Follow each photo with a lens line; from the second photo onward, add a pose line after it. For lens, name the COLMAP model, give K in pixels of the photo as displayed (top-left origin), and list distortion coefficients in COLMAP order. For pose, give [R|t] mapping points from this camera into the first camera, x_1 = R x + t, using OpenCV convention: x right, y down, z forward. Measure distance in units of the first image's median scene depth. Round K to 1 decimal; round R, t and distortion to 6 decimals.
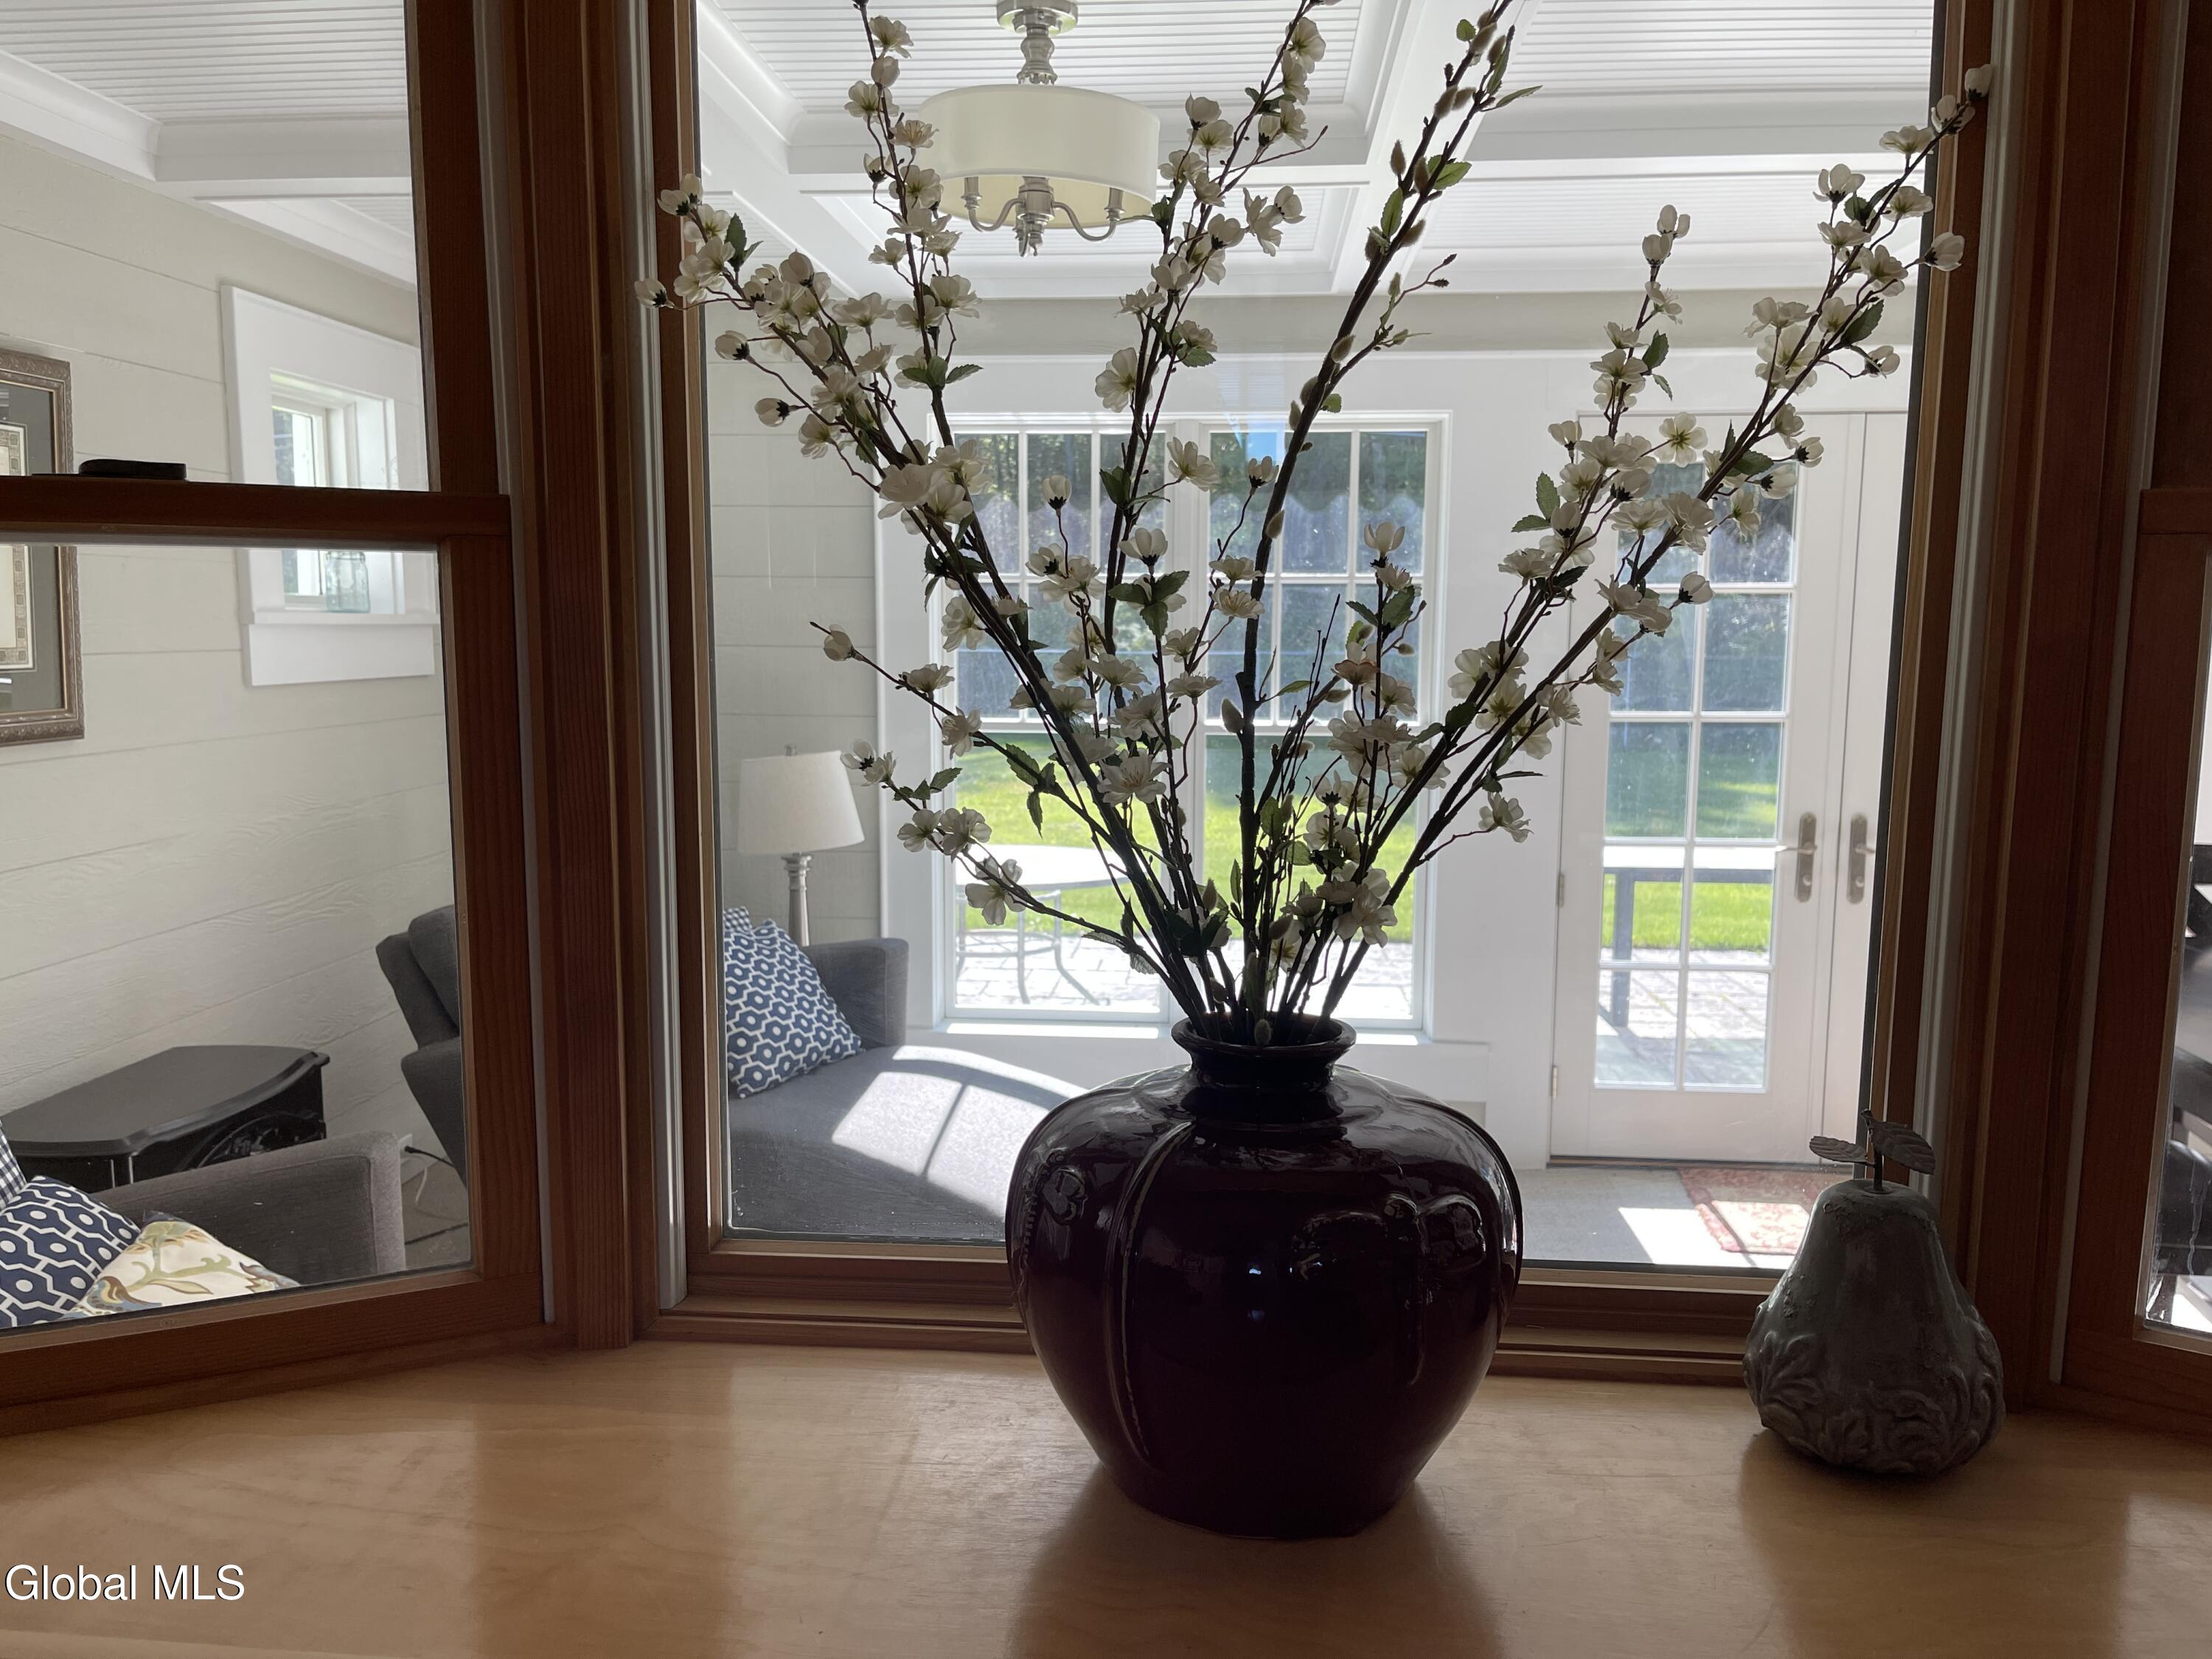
lens RADIAL K [[1655.2, 0, 1104.6], [0, 1655.2, 827.2], [0, 0, 1]] dist [0.003106, -0.019656]
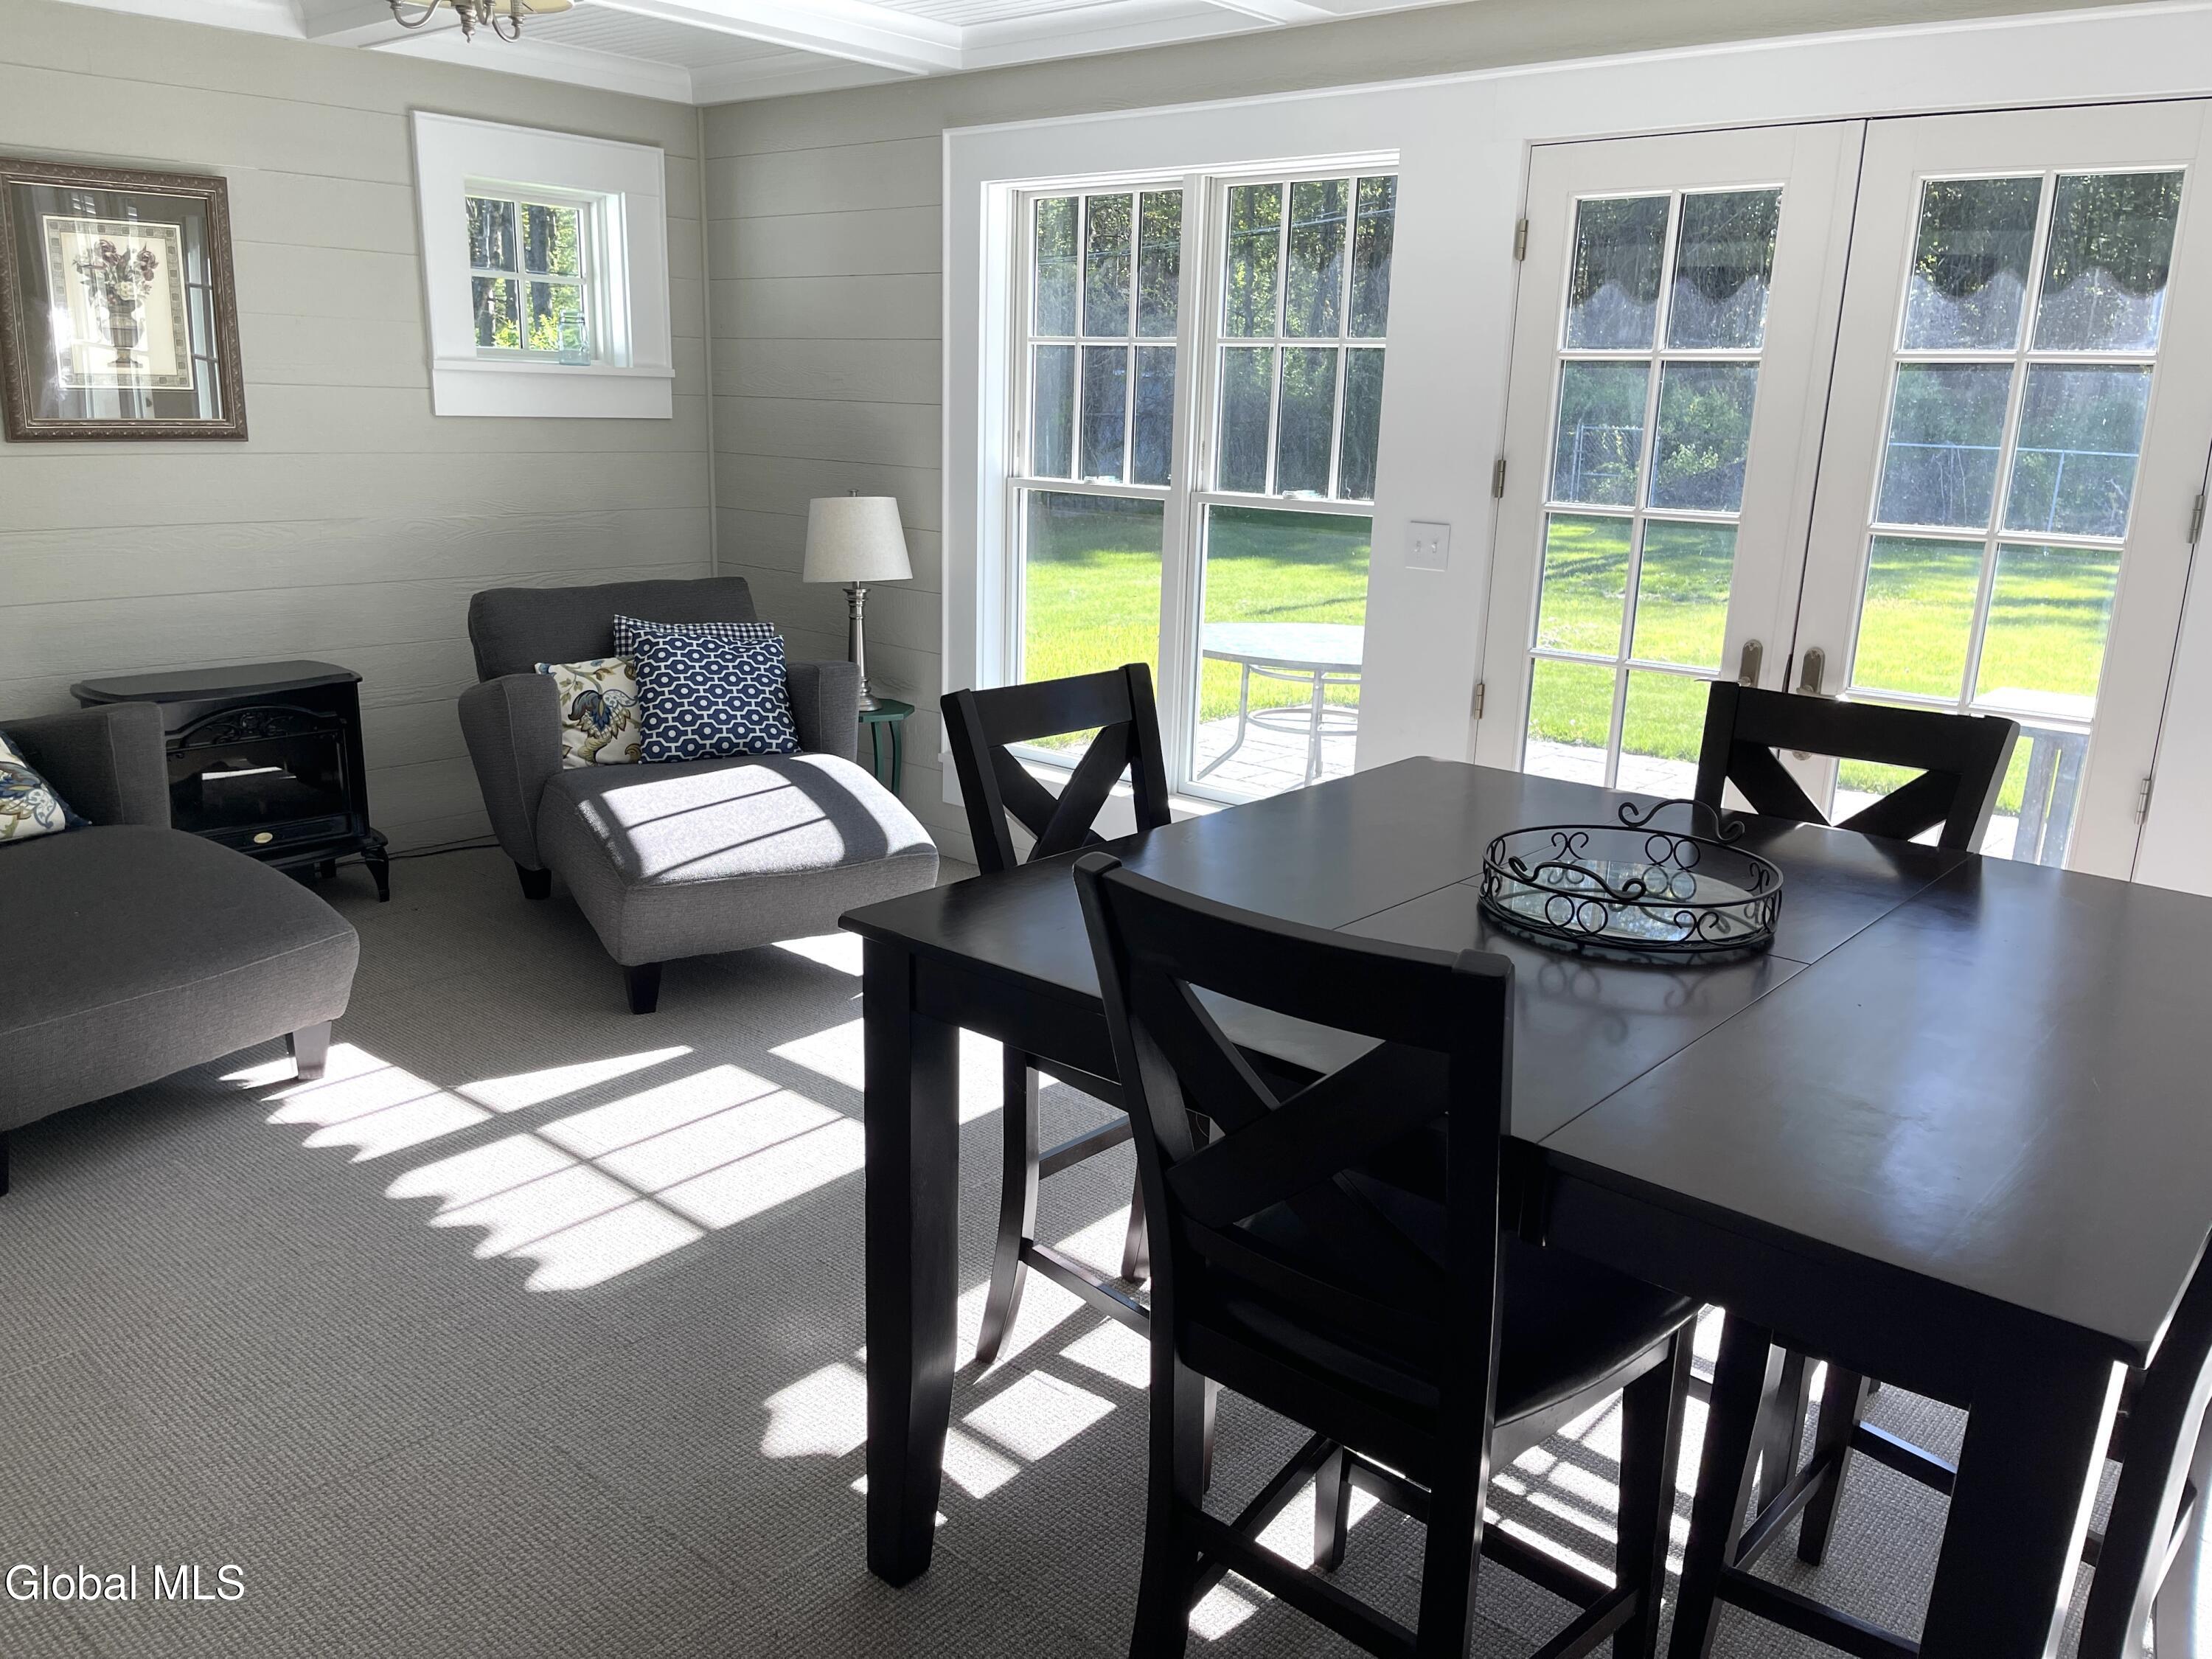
lens RADIAL K [[1655.2, 0, 1112.7], [0, 1655.2, 824.2], [0, 0, 1]] dist [0.003106, -0.019656]
pose [[0.808372, 0.167016, -0.564482, 0.762065], [-0.100377, 0.983972, 0.147386, -0.010333], [0.580051, -0.062481, 0.812181, 0.191514]]
